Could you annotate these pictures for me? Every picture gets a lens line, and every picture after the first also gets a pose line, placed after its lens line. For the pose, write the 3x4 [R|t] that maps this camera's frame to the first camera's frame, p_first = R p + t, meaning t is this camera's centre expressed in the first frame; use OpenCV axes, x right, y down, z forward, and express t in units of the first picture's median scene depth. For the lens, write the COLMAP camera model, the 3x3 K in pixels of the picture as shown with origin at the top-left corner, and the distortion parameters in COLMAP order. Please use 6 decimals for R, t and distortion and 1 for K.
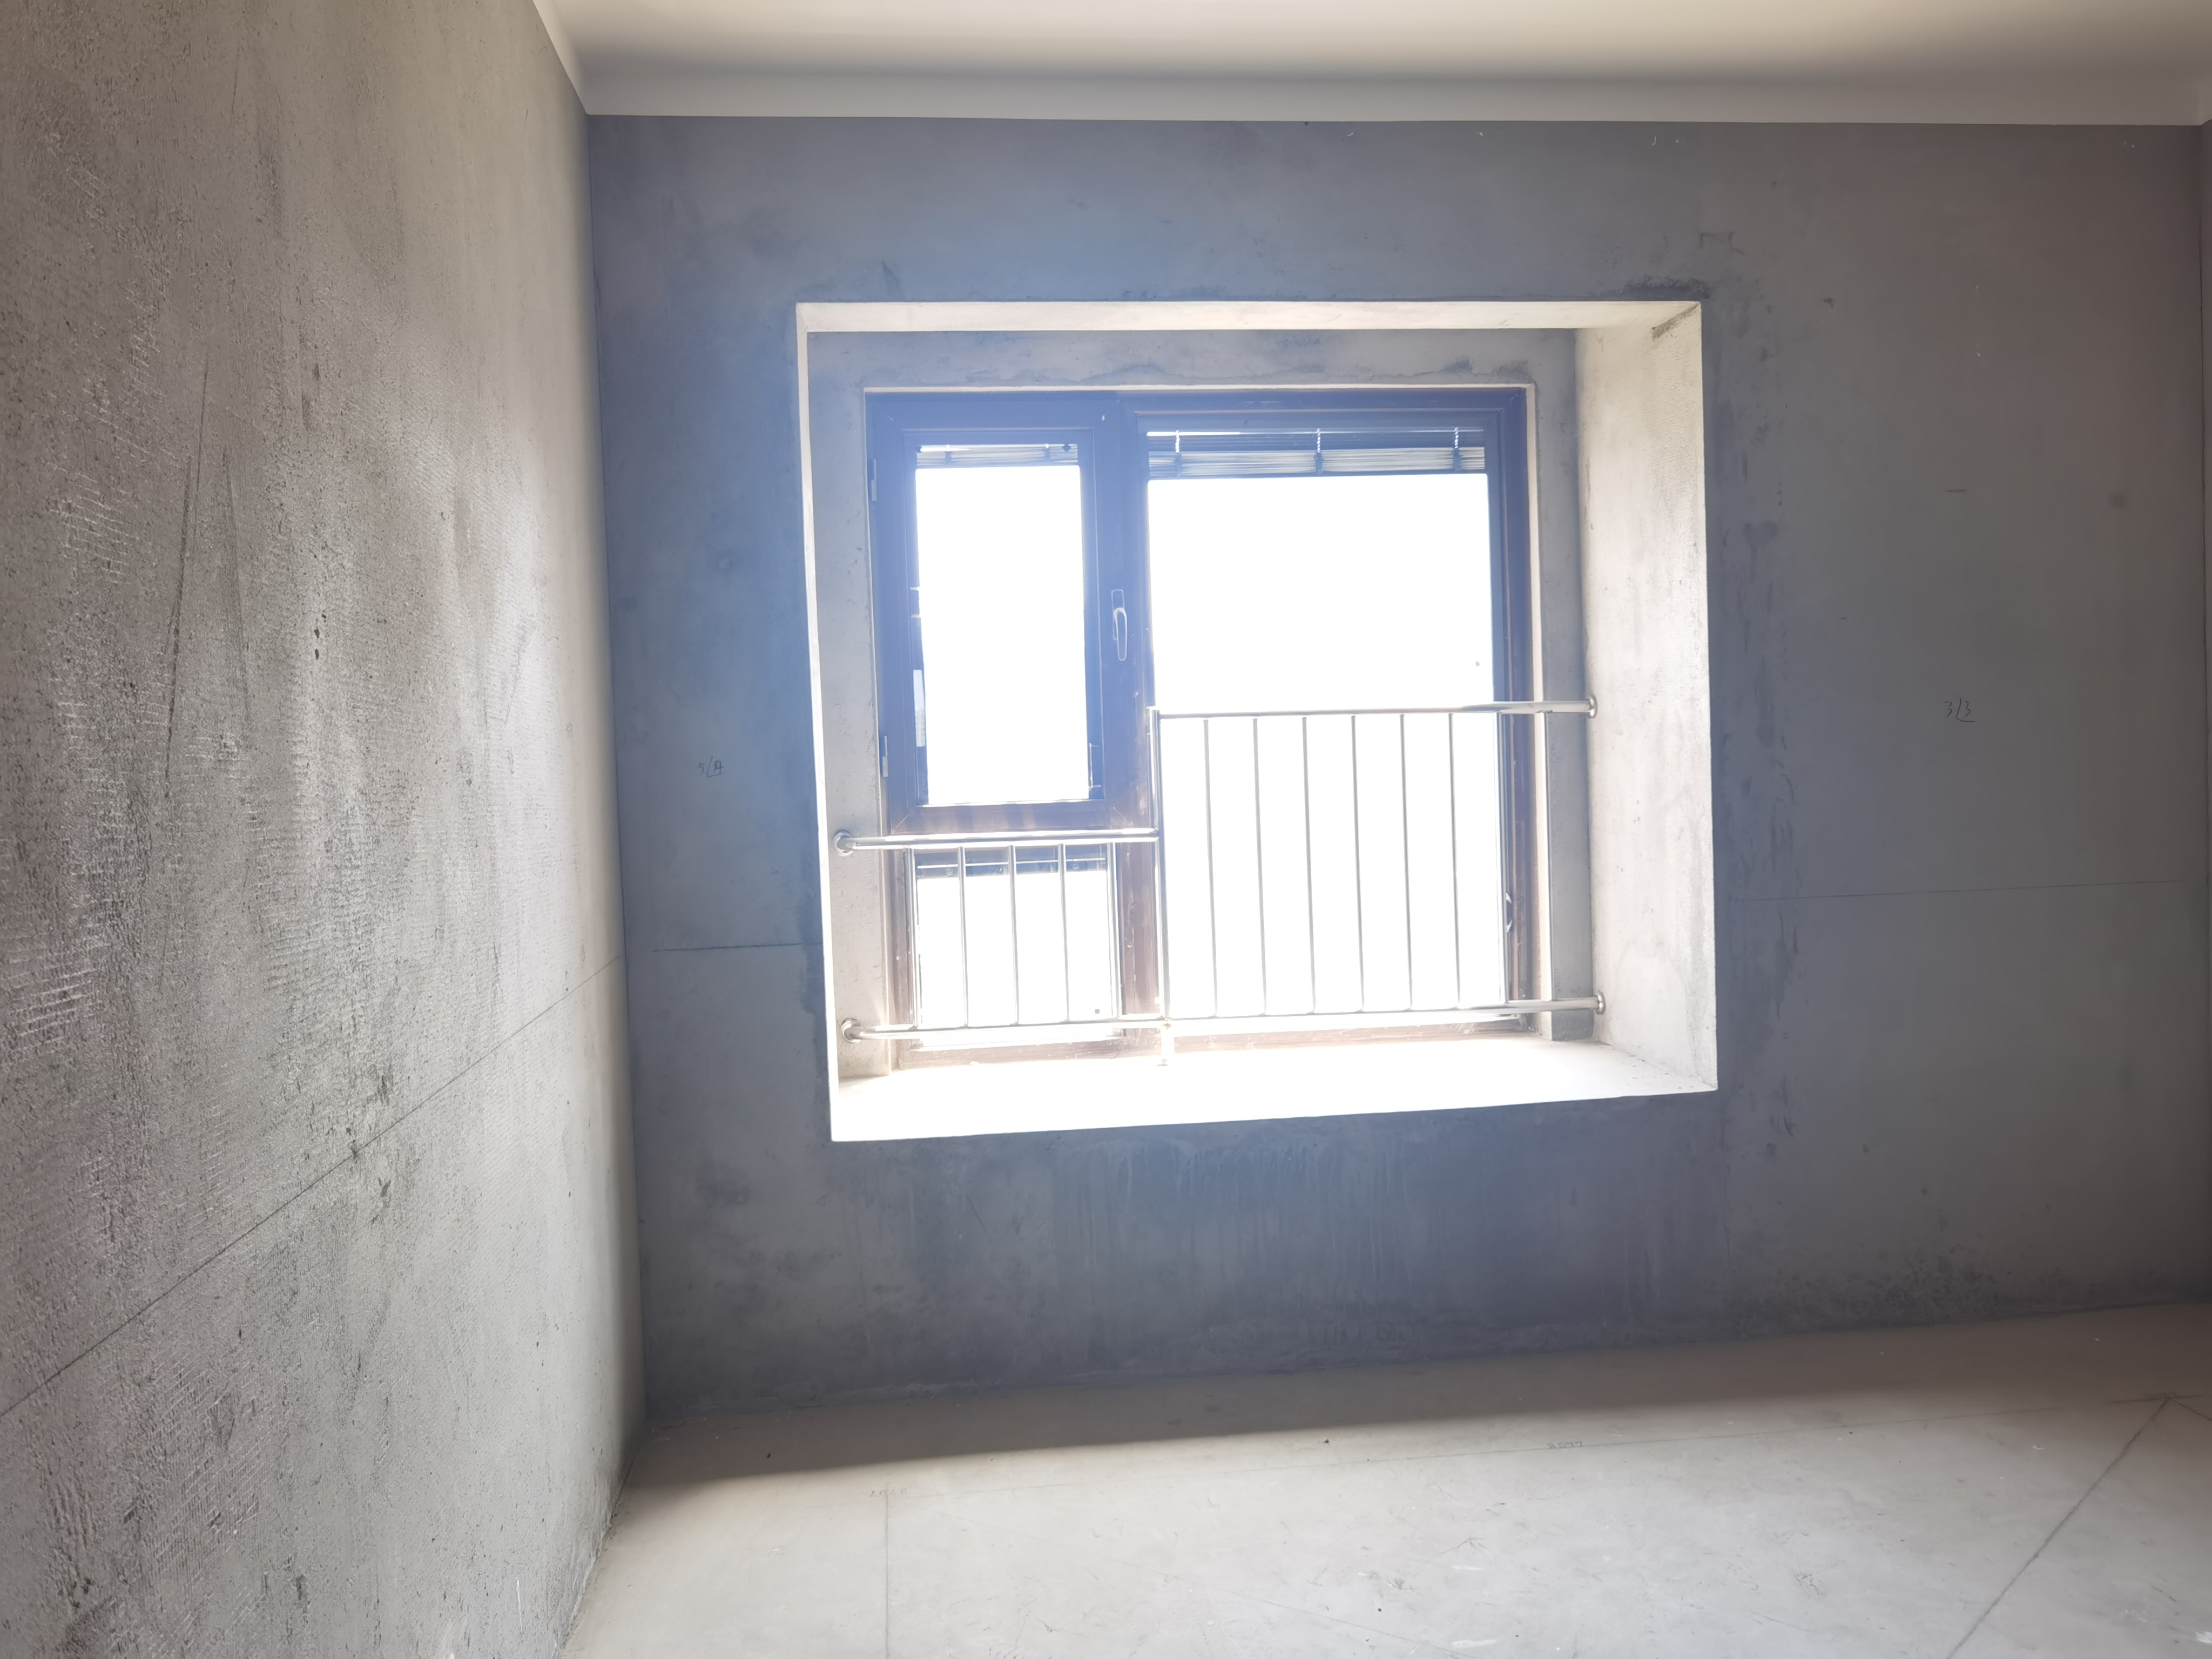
lens RADIAL K [[2185.2, 0, 1106.0], [0, 2185.2, 829.5], [0, 0, 1]] dist [0.002827, -0.001235]
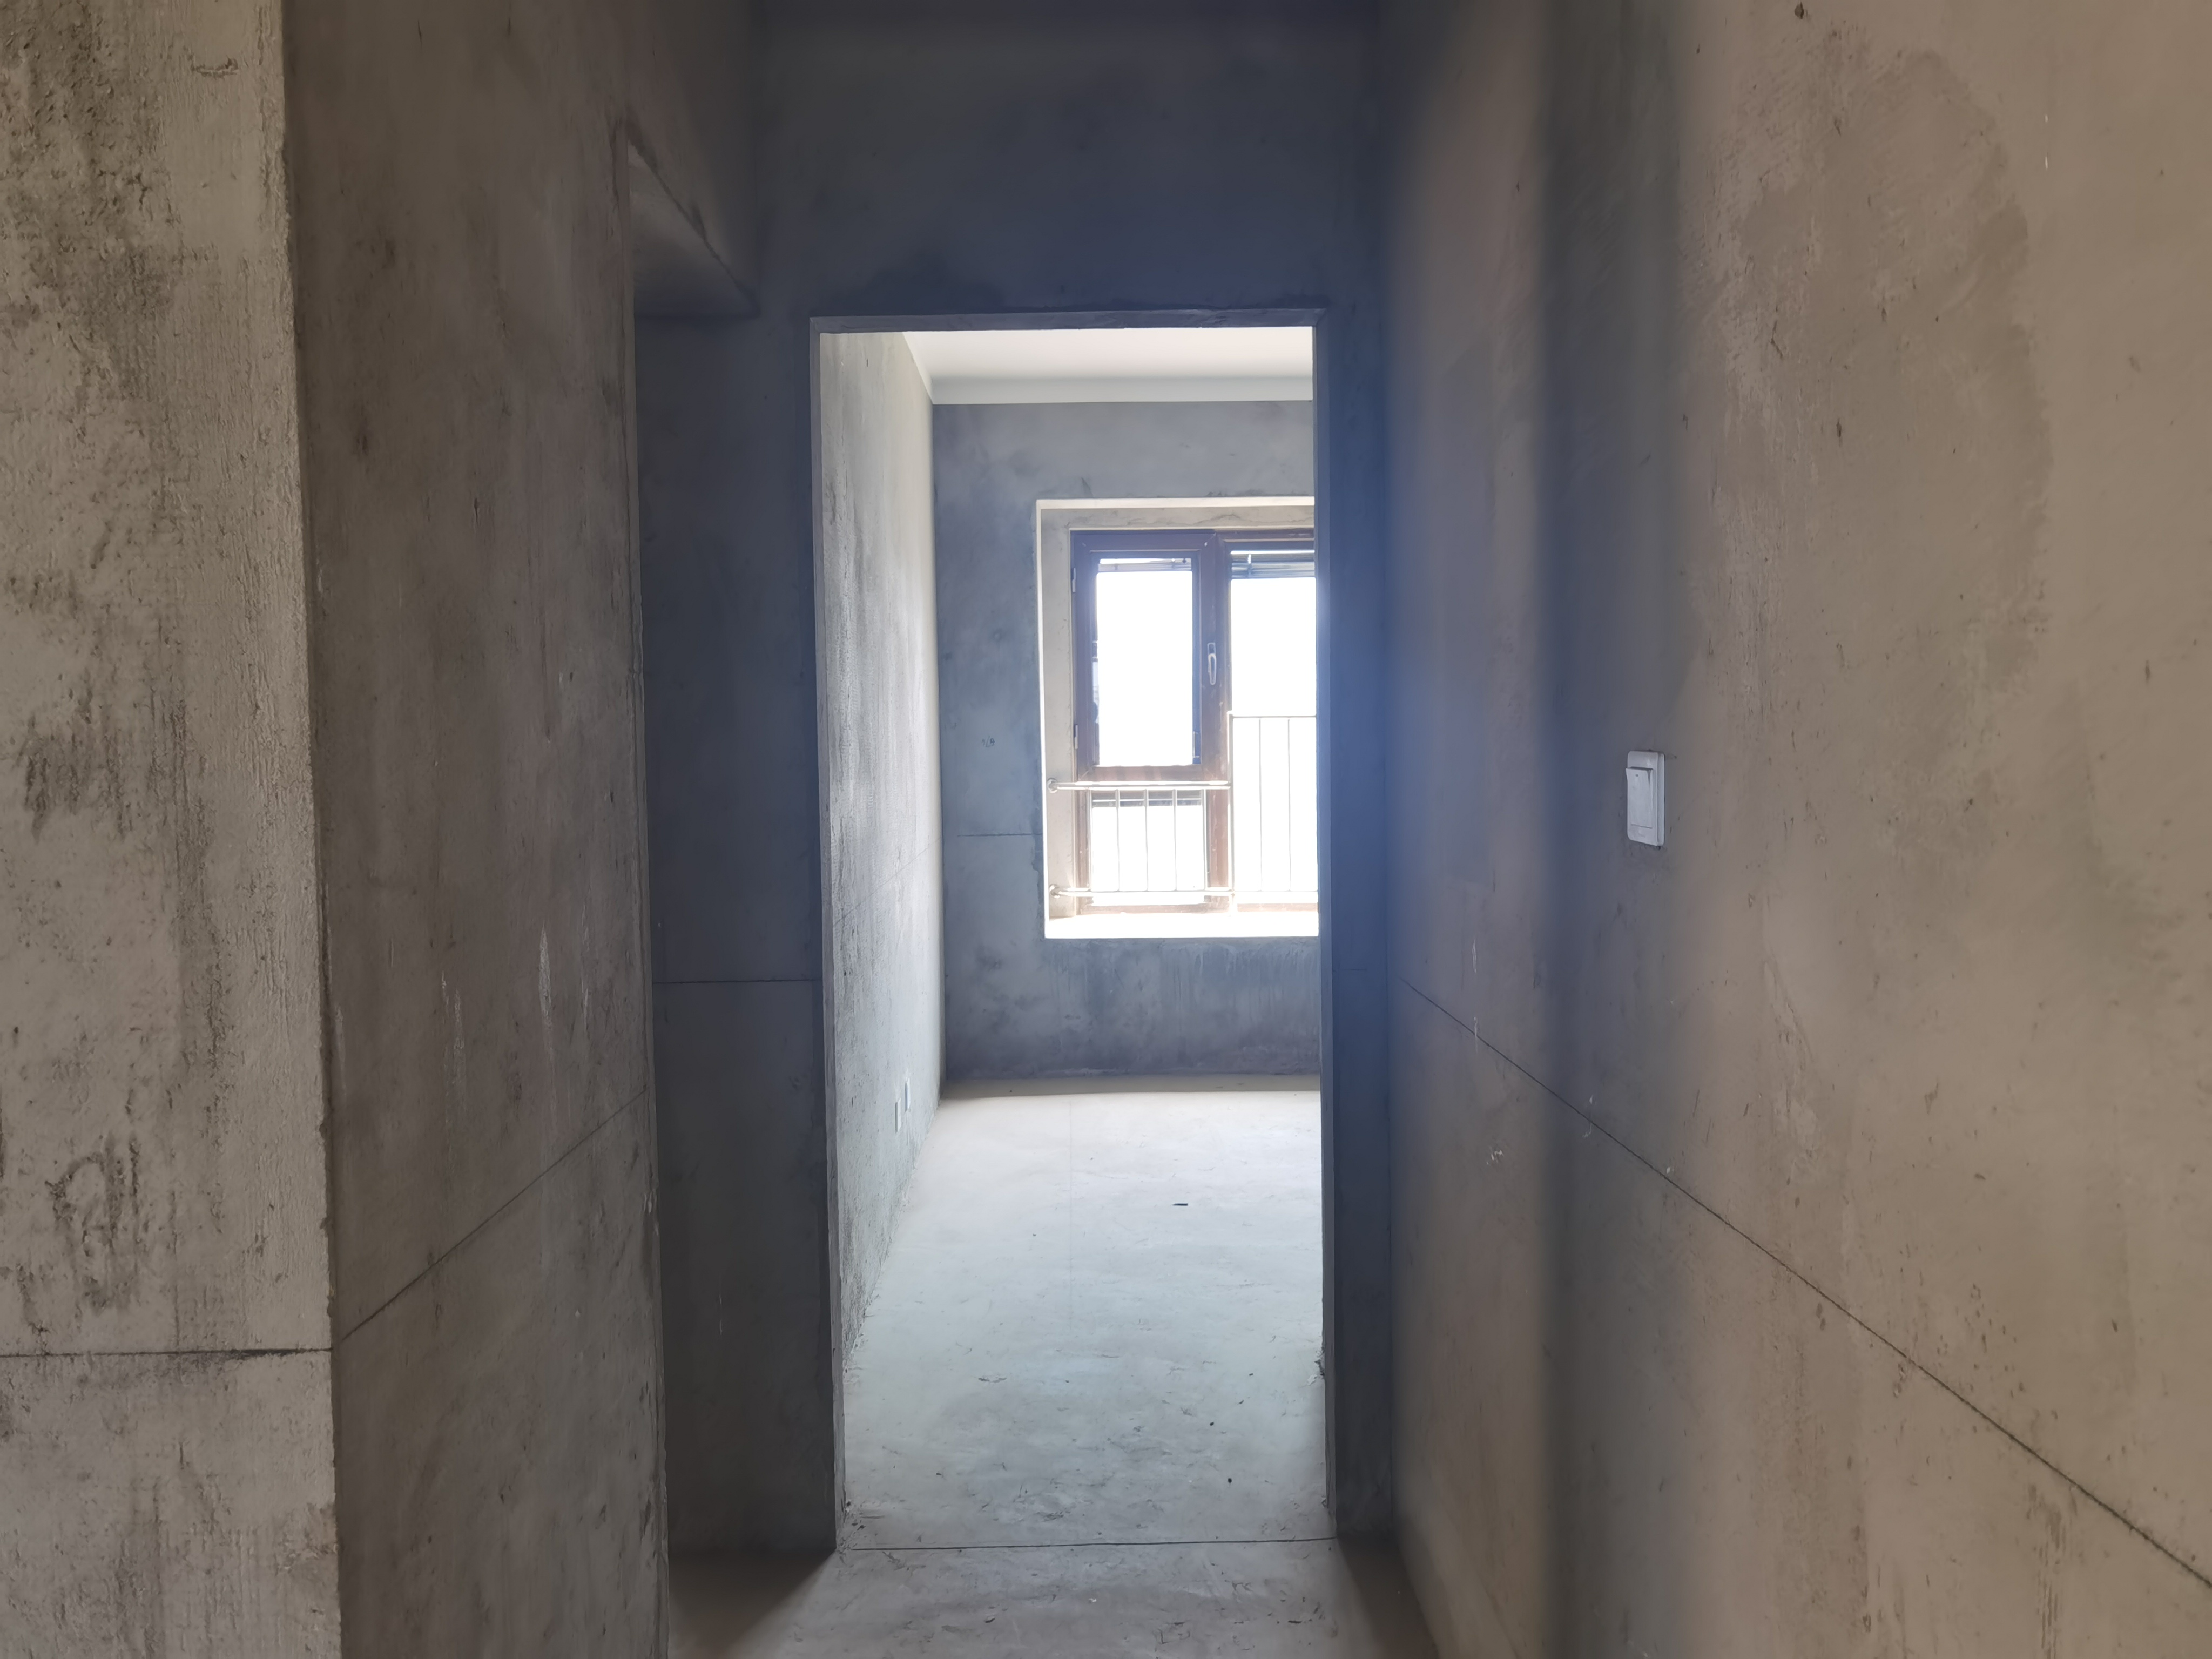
lens RADIAL K [[1748.3, 0, 1106.0], [0, 1748.3, 829.5], [0, 0, 1]] dist [0.085694, 0.000097]
pose [[0.996620, 0.025022, -0.078244, 0.035194], [-0.023458, 0.999508, 0.020837, 0.010903], [0.078727, -0.018931, 0.996716, -0.404453]]
